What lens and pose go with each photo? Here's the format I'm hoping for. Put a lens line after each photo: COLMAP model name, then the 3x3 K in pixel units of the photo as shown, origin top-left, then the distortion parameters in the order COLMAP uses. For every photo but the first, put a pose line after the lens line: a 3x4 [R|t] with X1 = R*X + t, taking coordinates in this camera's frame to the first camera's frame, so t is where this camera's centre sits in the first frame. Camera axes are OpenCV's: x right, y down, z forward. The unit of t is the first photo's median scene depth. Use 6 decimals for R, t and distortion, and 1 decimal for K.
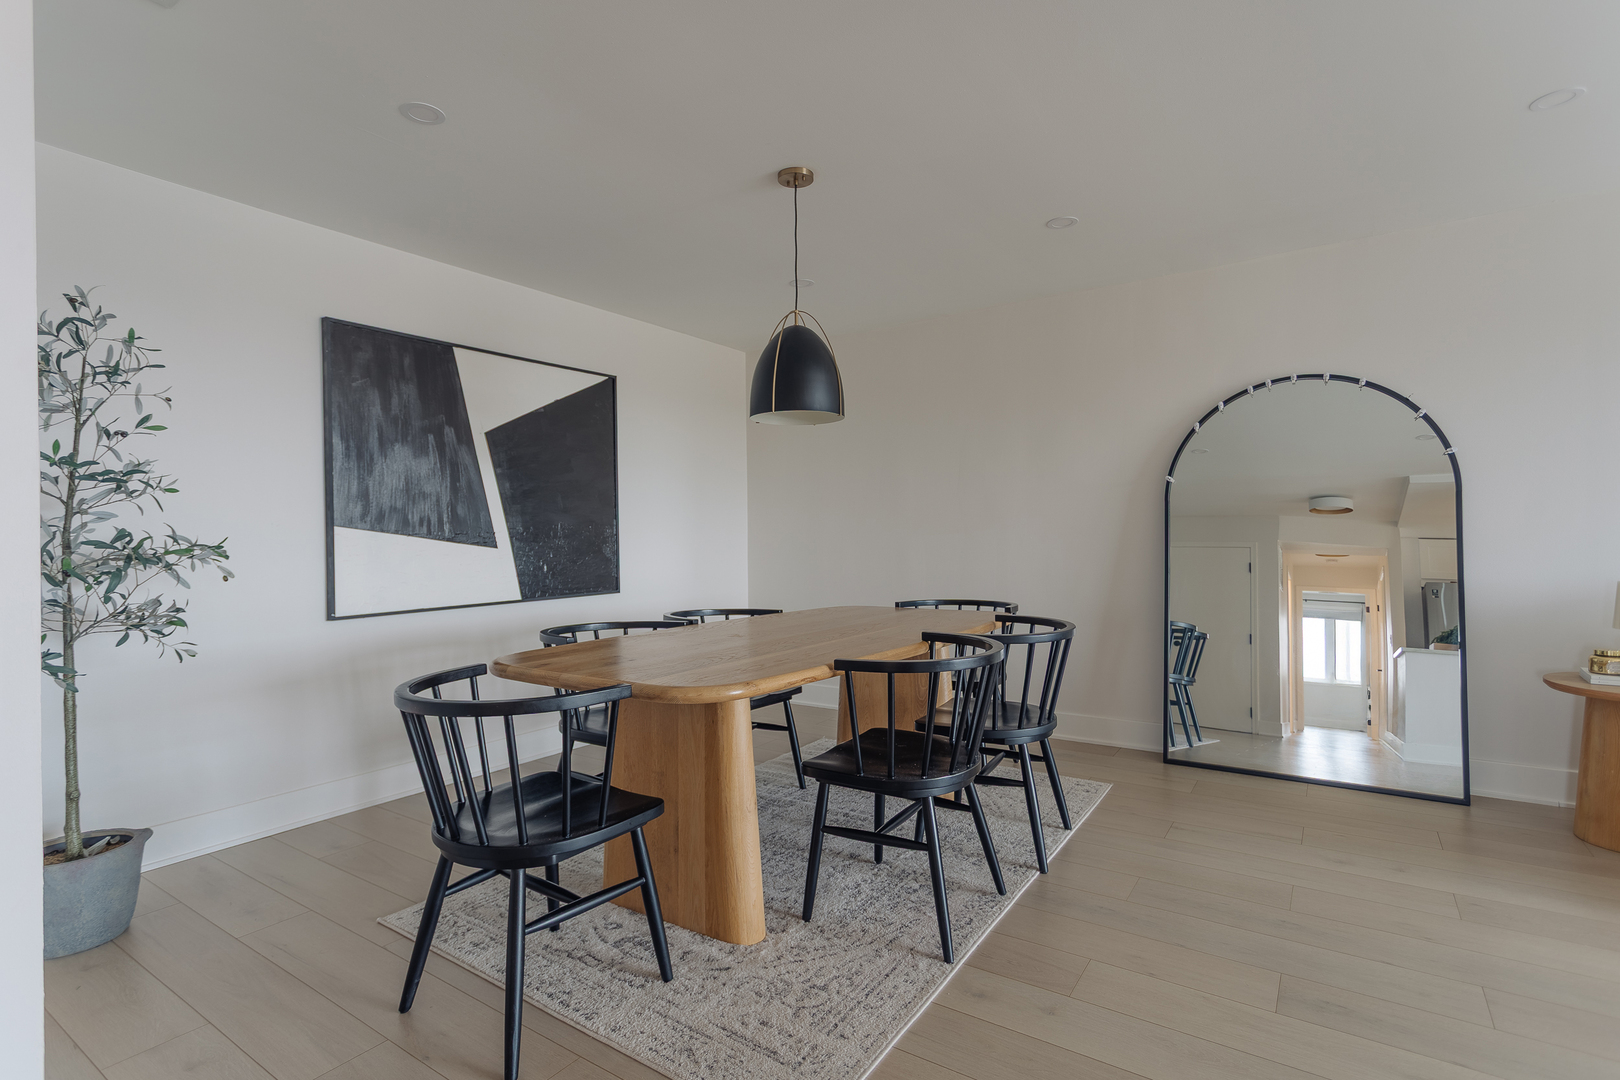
lens RADIAL K [[784.5, 0, 810.6], [0, 784.5, 537.7], [0, 0, 1]] dist [0.005102, -0.001757]
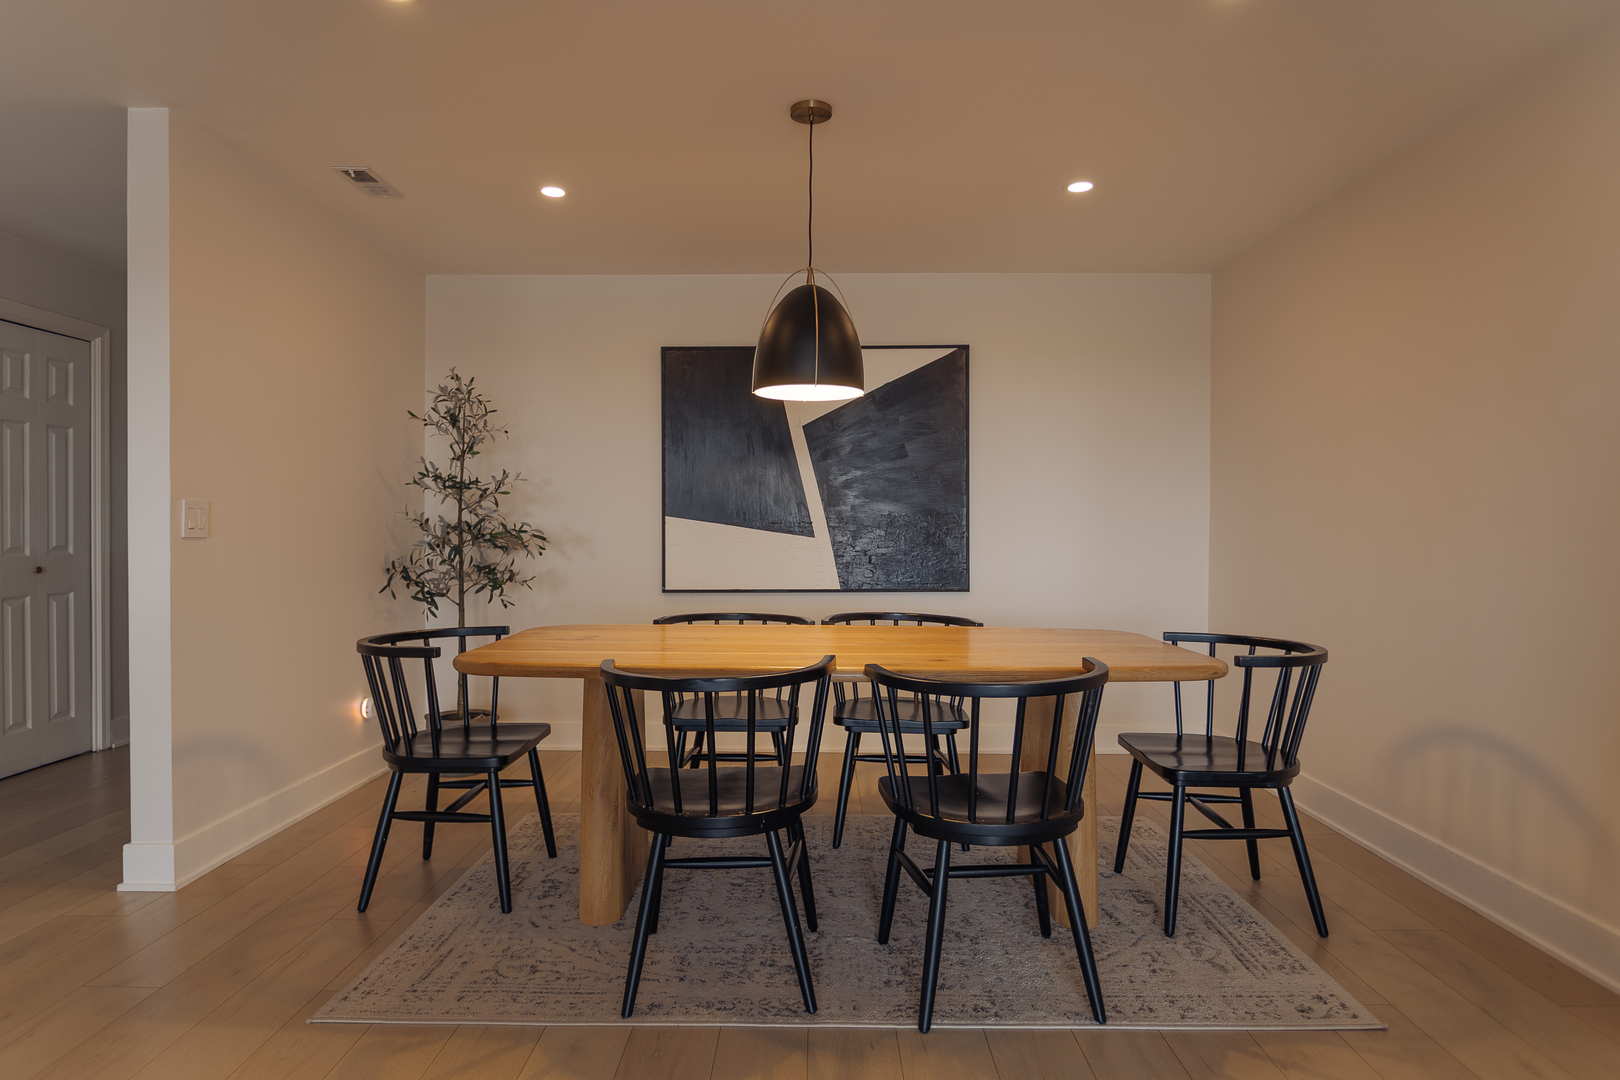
lens RADIAL K [[952.4, 0, 811.1], [0, 952.4, 531.2], [0, 0, 1]] dist [-0.004941, -0.000650]
pose [[0.542973, 0.014341, -0.839628, 0.644451], [-0.012233, 0.999883, 0.009167, -0.007091], [0.839661, 0.005294, 0.543085, 0.326703]]
